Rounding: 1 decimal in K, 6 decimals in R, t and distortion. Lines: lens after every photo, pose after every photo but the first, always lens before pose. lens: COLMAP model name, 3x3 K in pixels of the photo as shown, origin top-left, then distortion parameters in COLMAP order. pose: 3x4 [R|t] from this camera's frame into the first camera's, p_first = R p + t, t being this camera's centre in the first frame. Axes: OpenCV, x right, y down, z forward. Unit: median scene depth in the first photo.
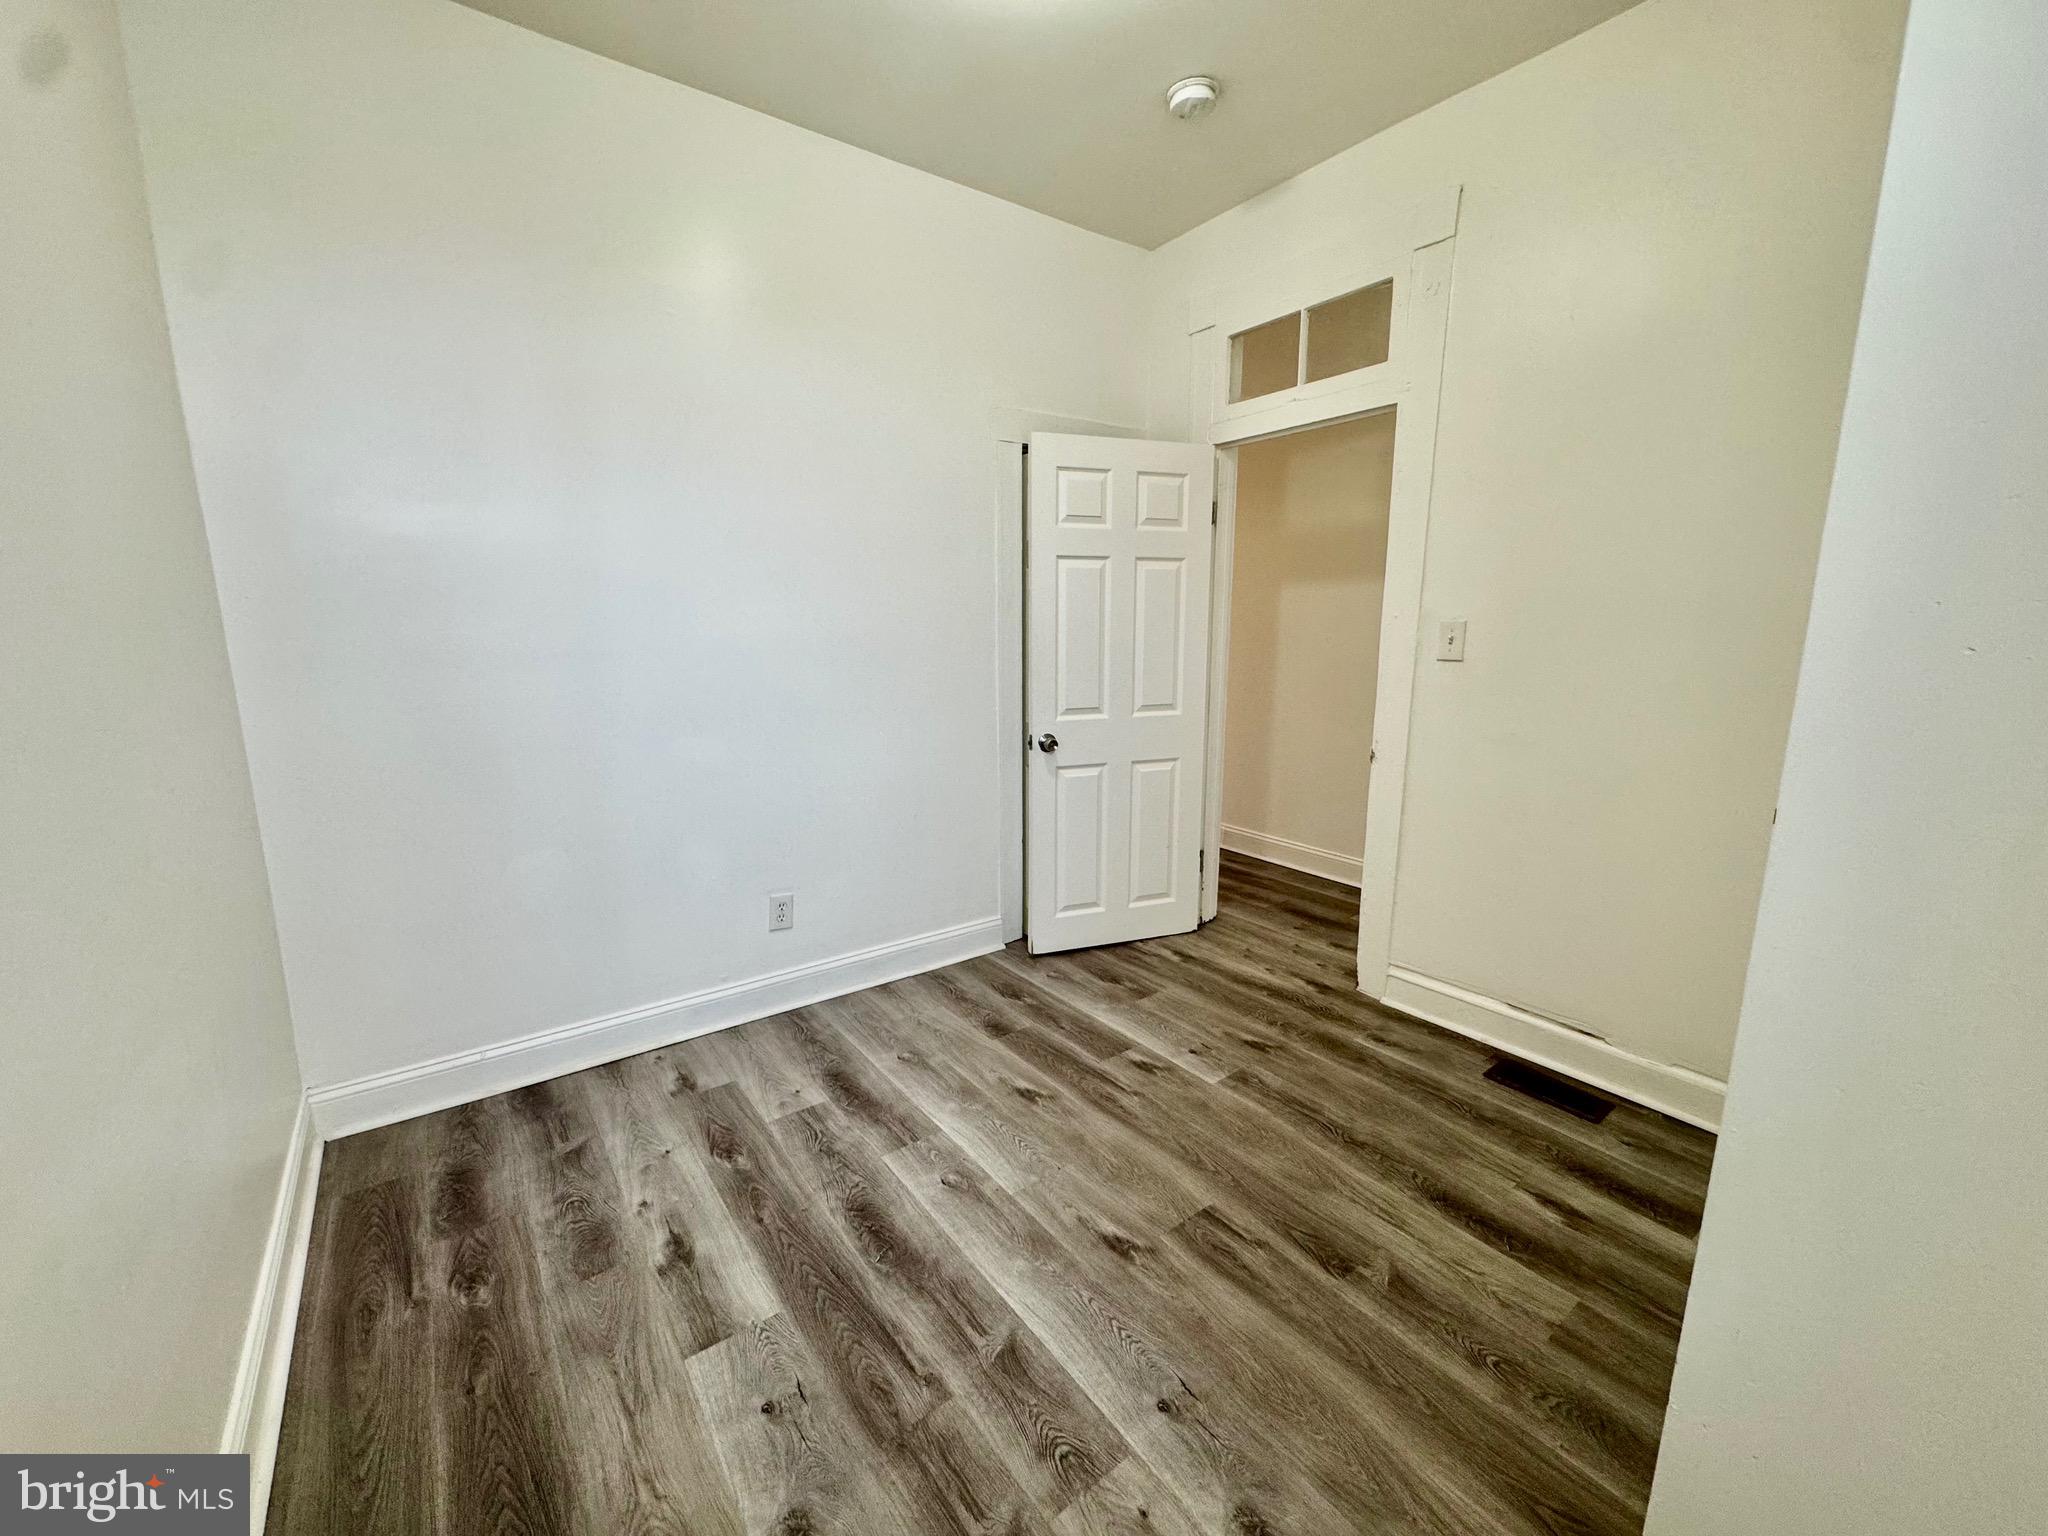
lens RADIAL K [[815.0, 0, 1011.1], [0, 815.0, 770.9], [0, 0, 1]] dist [-0.002277, 0.000597]
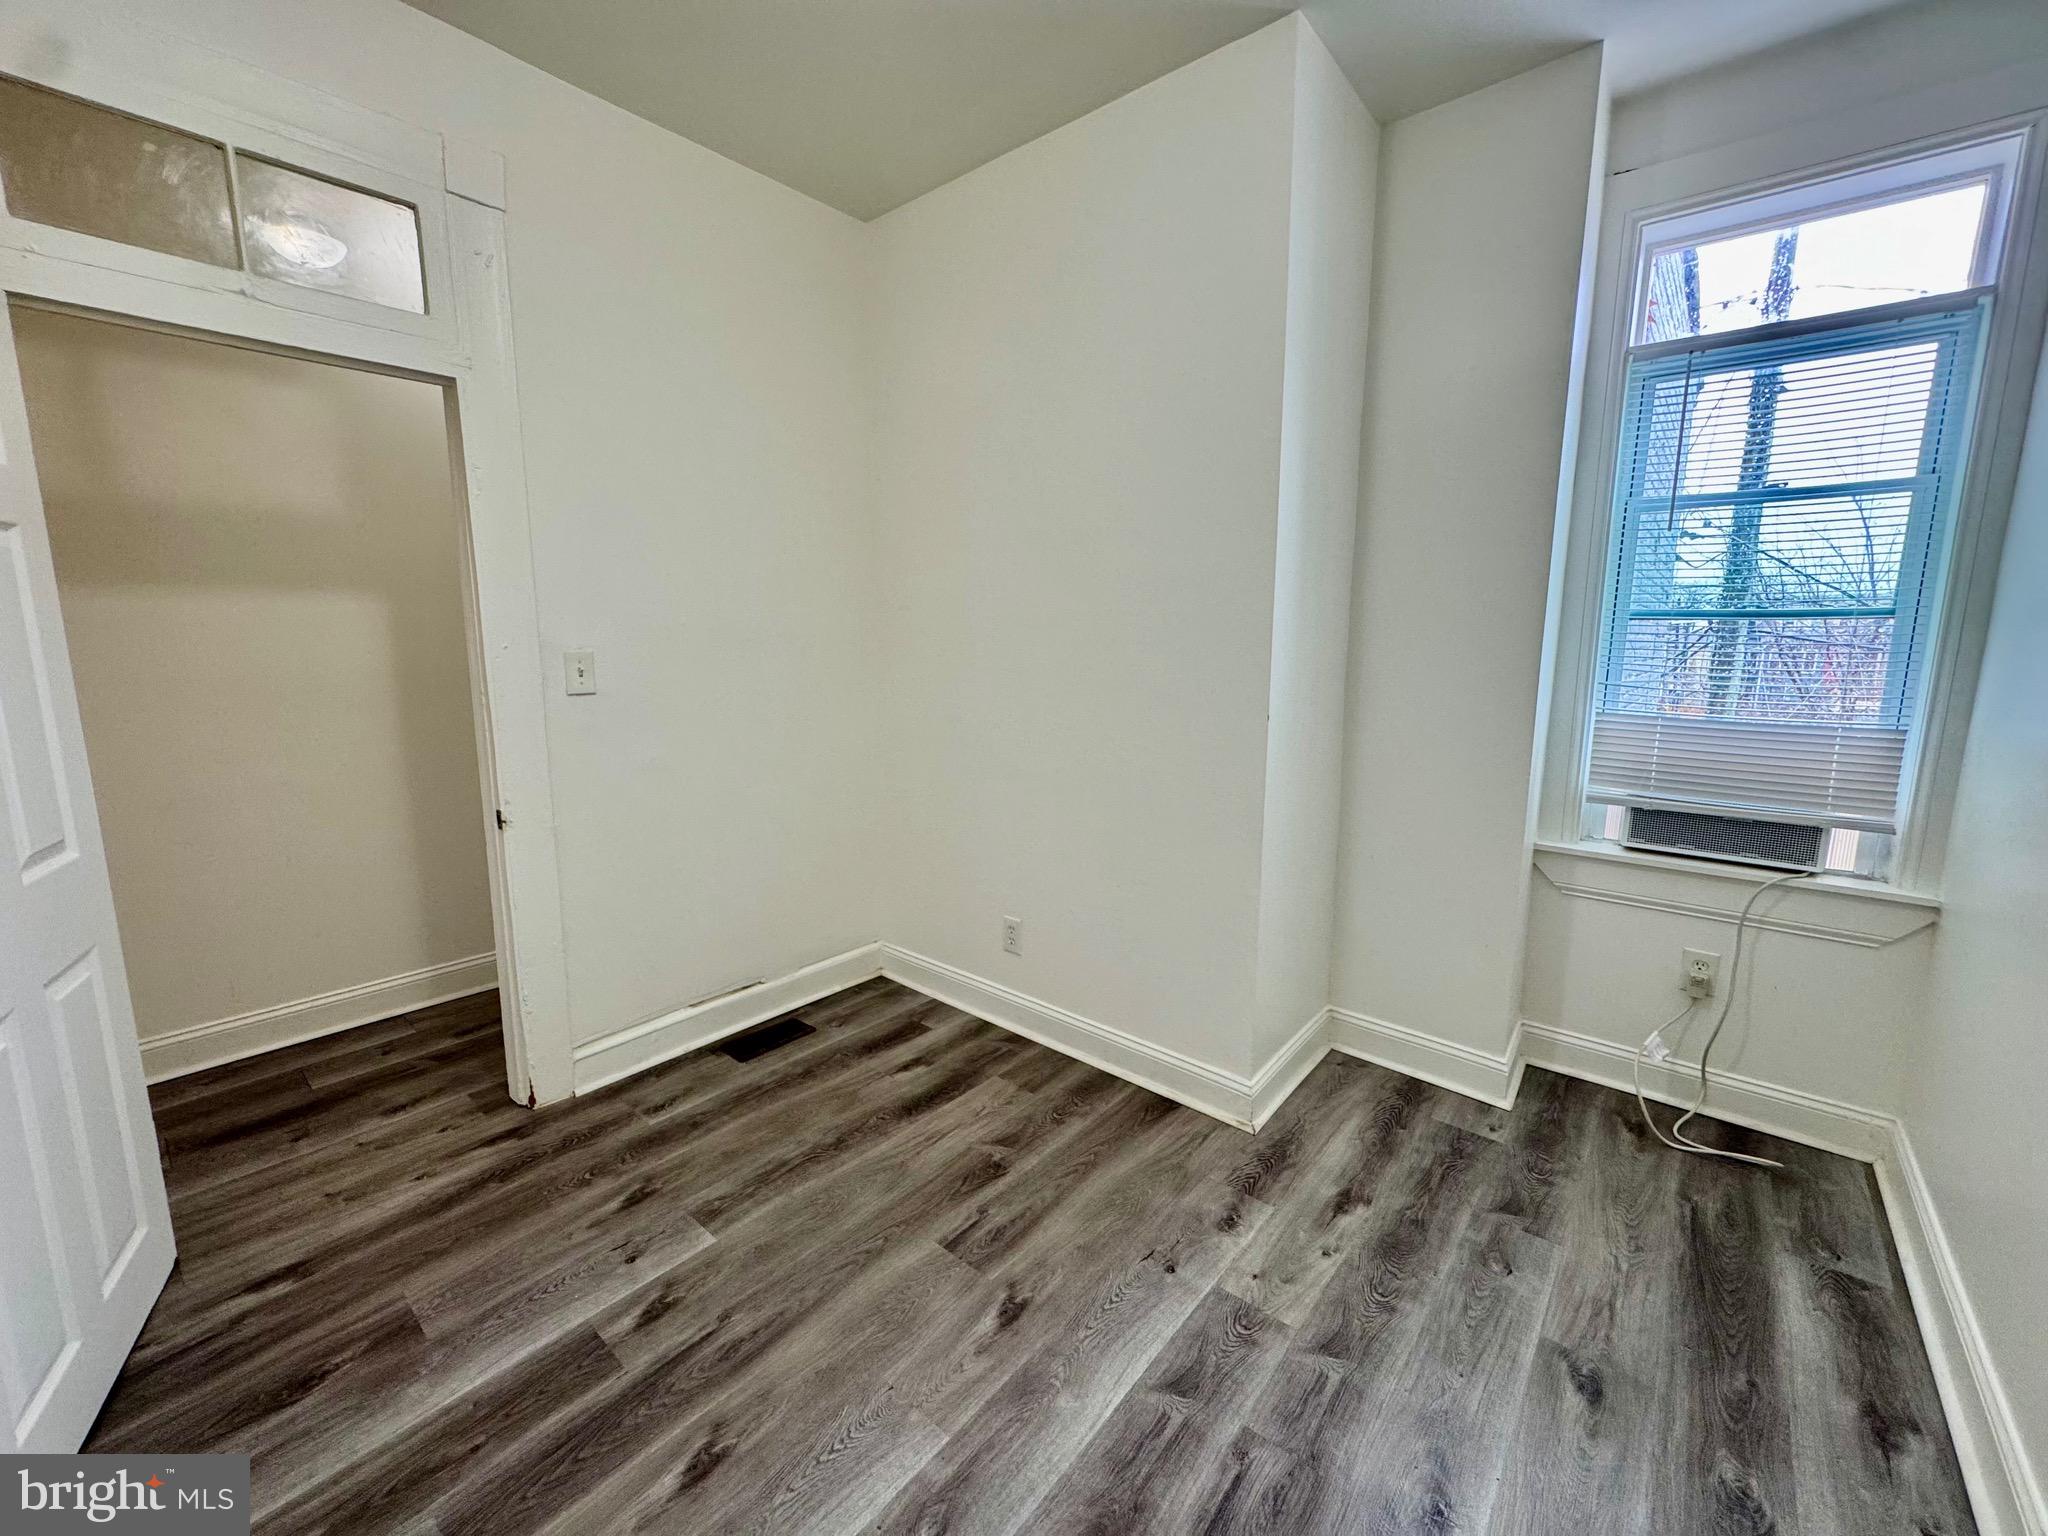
lens RADIAL K [[815.0, 0, 1039.7], [0, 815.0, 759.0], [0, 0, 1]] dist [-0.002277, 0.000597]
pose [[-0.244897, -0.140568, 0.959305, -0.583851], [0.180035, 0.965633, 0.187456, -0.174599], [-0.952687, 0.218616, -0.211173, 0.869687]]
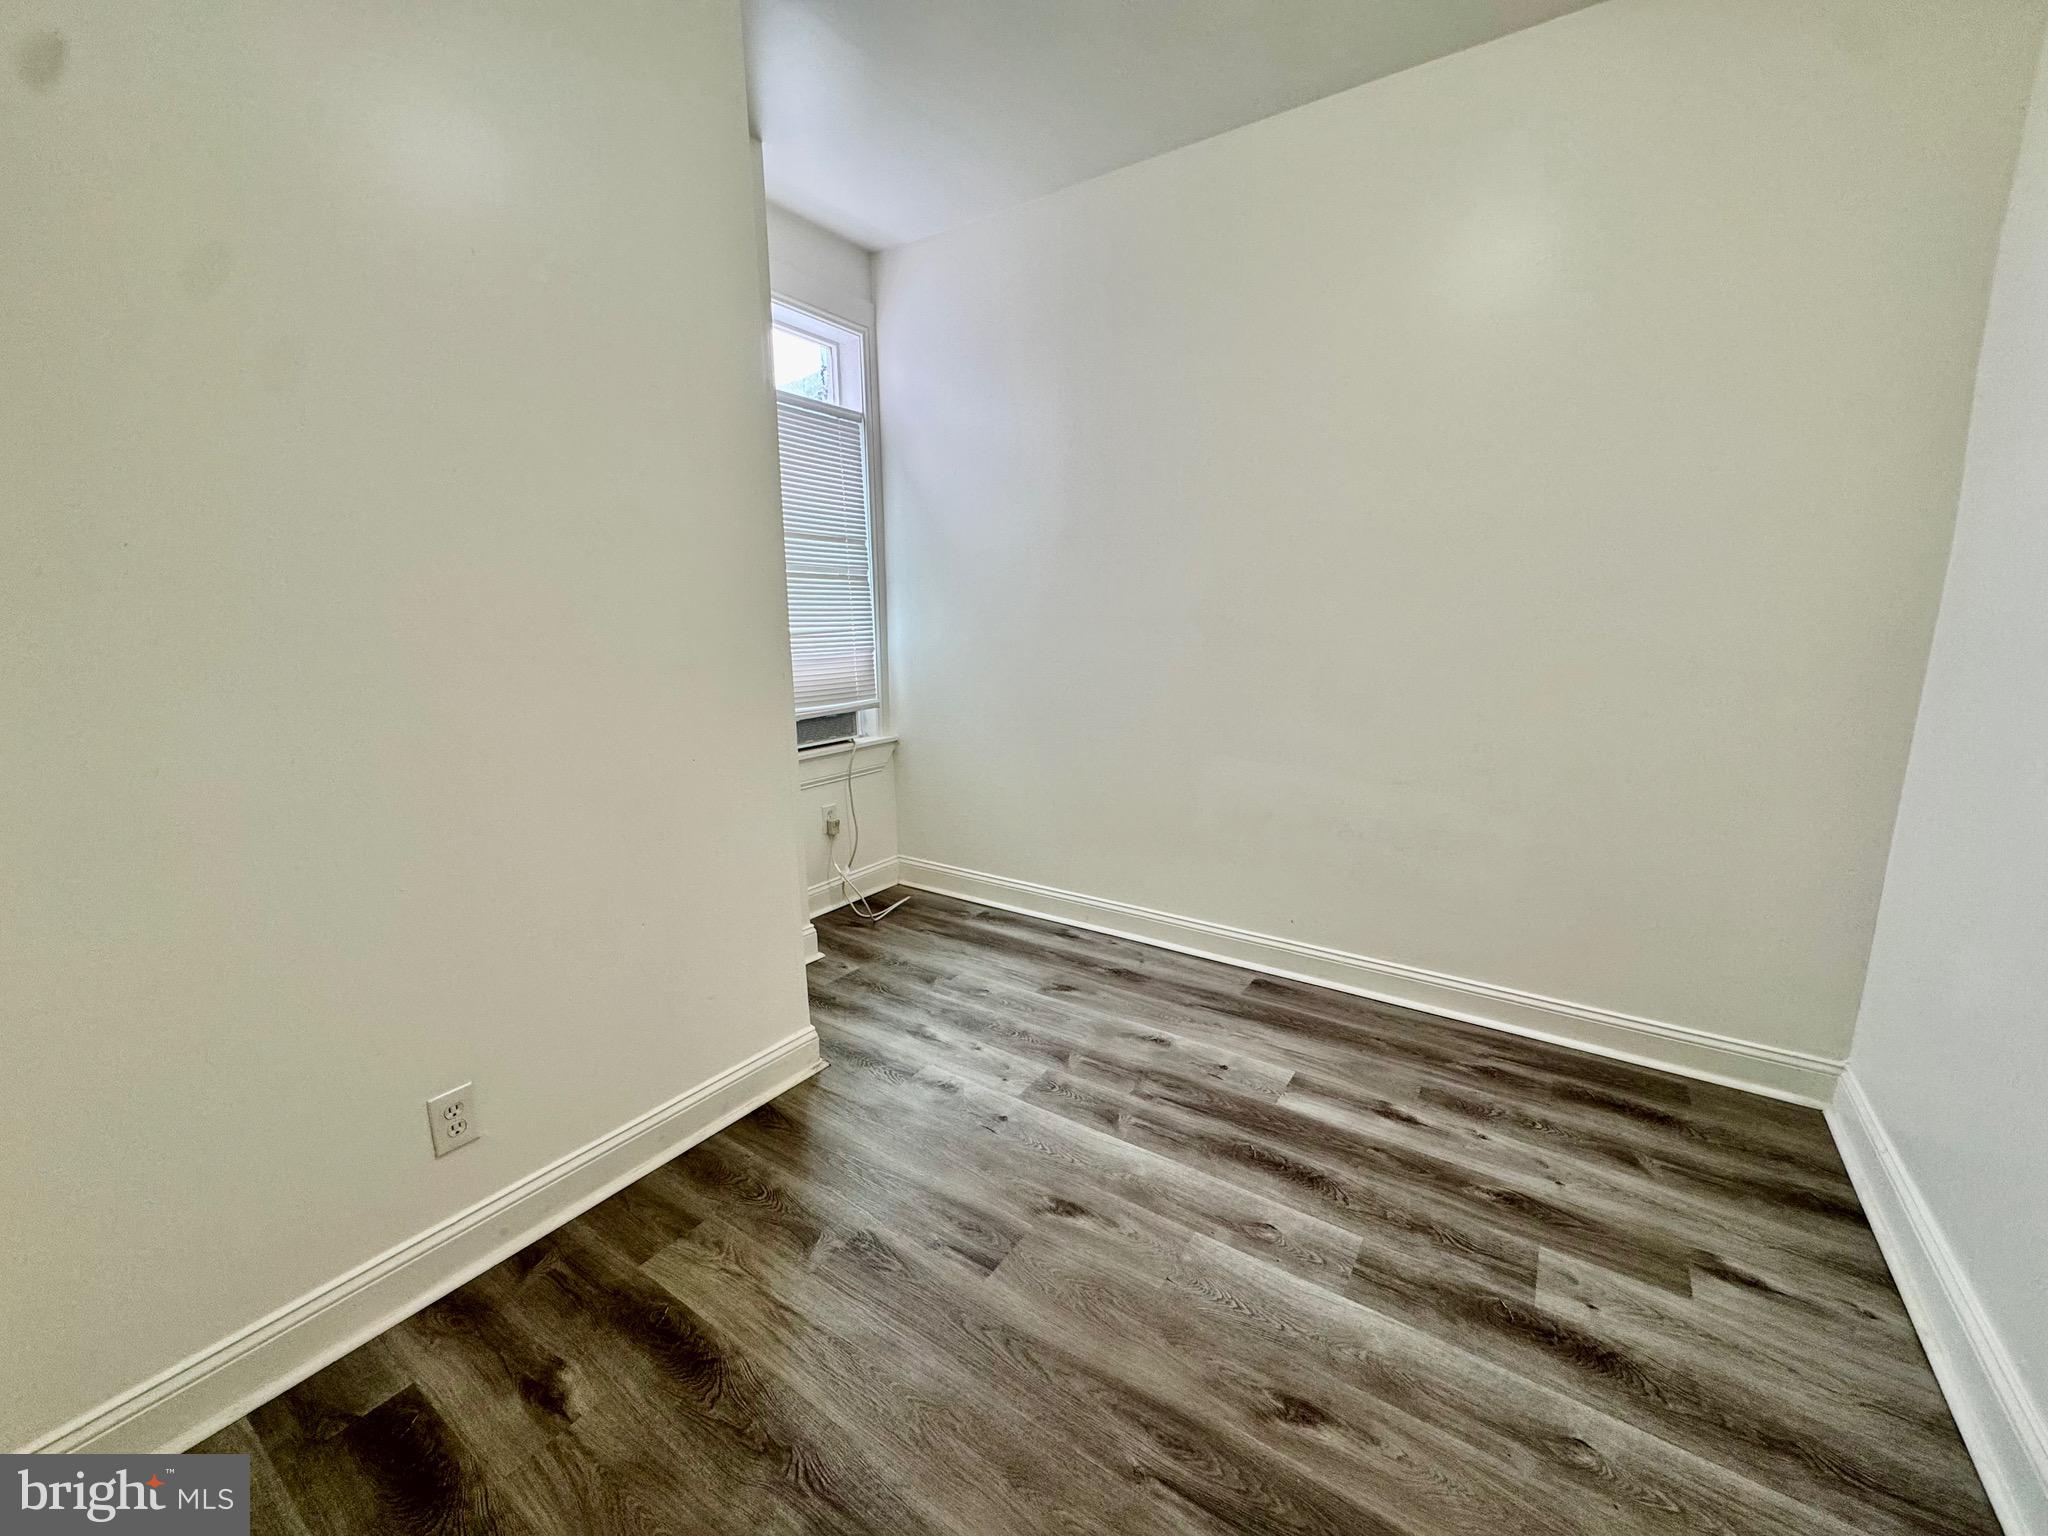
lens RADIAL K [[815.0, 0, 1010.1], [0, 815.0, 727.1], [0, 0, 1]] dist [-0.002277, 0.000597]
pose [[-0.945566, 0.059919, -0.319868, 0.421167], [-0.048899, 0.945584, 0.321683, -0.279177], [0.321737, 0.319813, -0.891182, 1.444805]]
